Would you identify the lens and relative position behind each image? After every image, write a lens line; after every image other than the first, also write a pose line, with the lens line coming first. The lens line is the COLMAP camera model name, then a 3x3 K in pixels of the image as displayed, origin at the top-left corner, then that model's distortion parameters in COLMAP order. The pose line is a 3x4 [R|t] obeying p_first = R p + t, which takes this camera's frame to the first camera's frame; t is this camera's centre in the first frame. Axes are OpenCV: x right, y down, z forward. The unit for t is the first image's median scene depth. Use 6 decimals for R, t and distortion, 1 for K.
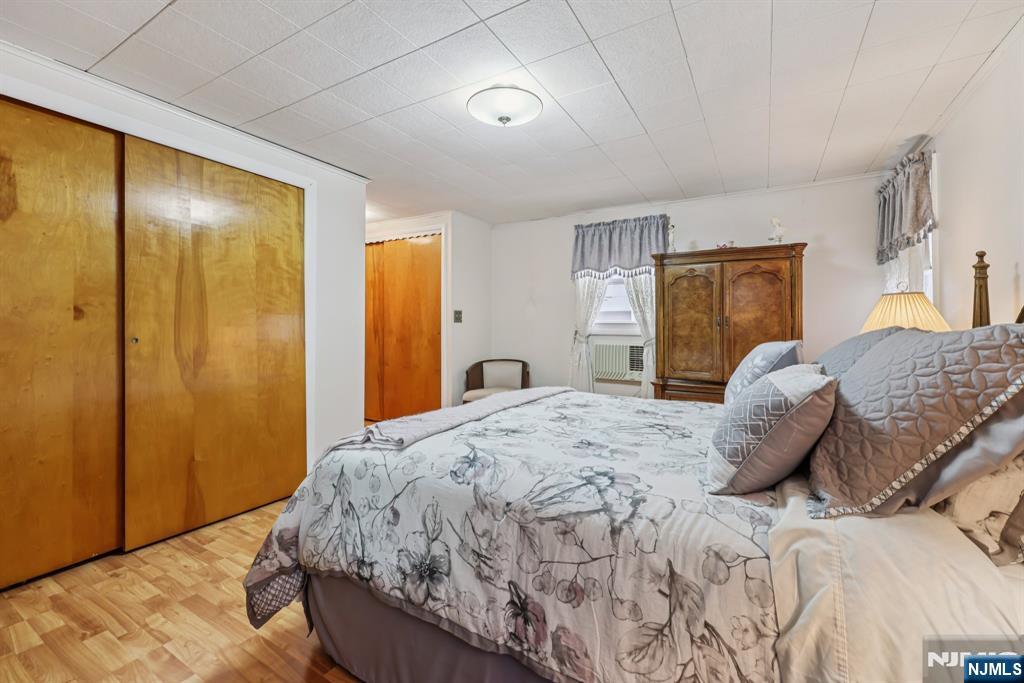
lens RADIAL K [[423.0, 0, 517.0], [0, 423.0, 331.8], [0, 0, 1]] dist [0.000878, 0.000185]
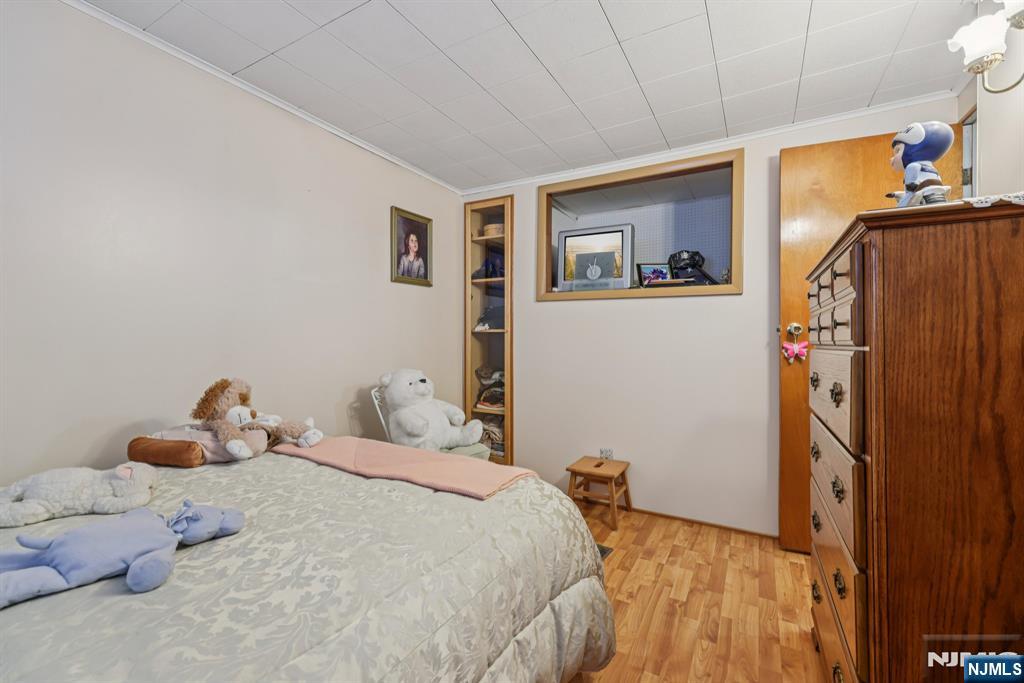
lens RADIAL K [[423.0, 0, 517.0], [0, 423.0, 331.8], [0, 0, 1]] dist [0.000878, 0.000185]
pose [[-0.007469, 0.011980, 0.999900, -2.301566], [-0.004071, 0.999920, -0.012011, -0.020227], [-0.999964, -0.004161, -0.007420, 1.536747]]
